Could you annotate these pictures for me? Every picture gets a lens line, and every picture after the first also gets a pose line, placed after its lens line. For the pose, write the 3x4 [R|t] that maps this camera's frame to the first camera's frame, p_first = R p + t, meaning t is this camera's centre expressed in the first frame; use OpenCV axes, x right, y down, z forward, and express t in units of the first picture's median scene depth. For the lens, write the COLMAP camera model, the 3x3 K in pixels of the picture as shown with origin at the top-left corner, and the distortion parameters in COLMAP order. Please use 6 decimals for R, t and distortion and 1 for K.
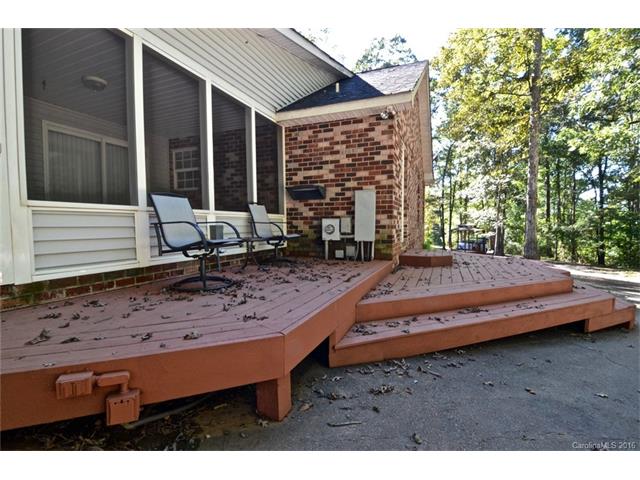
lens RADIAL K [[307.8, 0, 322.1], [0, 307.8, 240.5], [0, 0, 1]] dist [-0.000417, -0.014146]
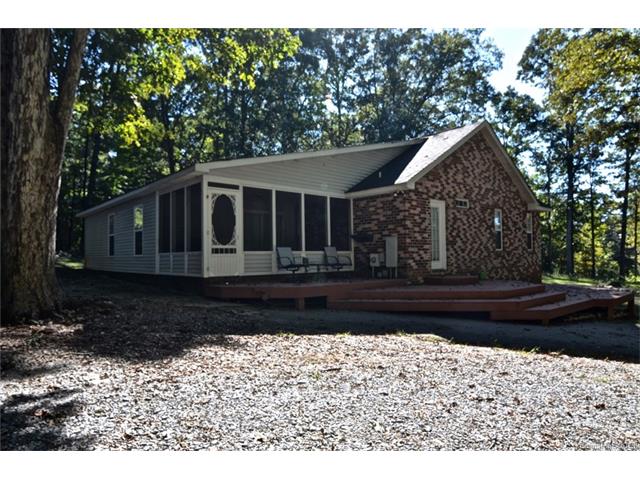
lens RADIAL K [[408.0, 0, 320.0], [0, 408.0, 240.0], [0, 0, 1]] dist [-0.001280, -0.000236]
pose [[0.891223, -0.023083, -0.452978, 1.077845], [-0.015577, 0.996557, -0.081429, 0.056994], [0.453298, 0.079627, 0.887795, -1.545607]]
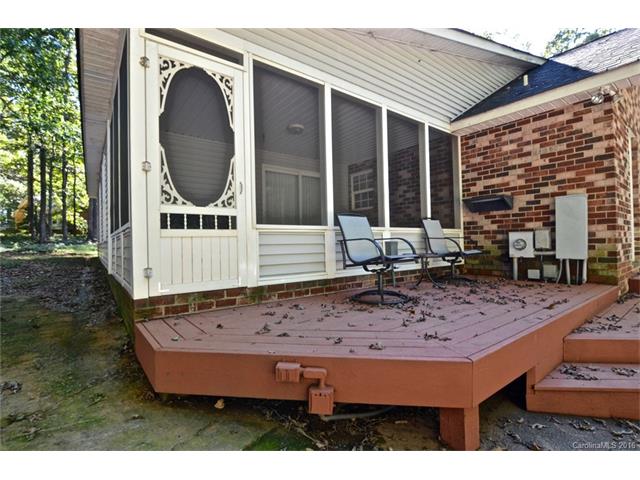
lens RADIAL K [[307.8, 0, 322.1], [0, 307.8, 240.5], [0, 0, 1]] dist [-0.000417, -0.014146]
pose [[0.860158, -0.014436, -0.509823, -0.016575], [-0.012004, 0.998749, -0.048533, 0.000355], [0.509886, 0.047866, 0.858909, -0.008326]]
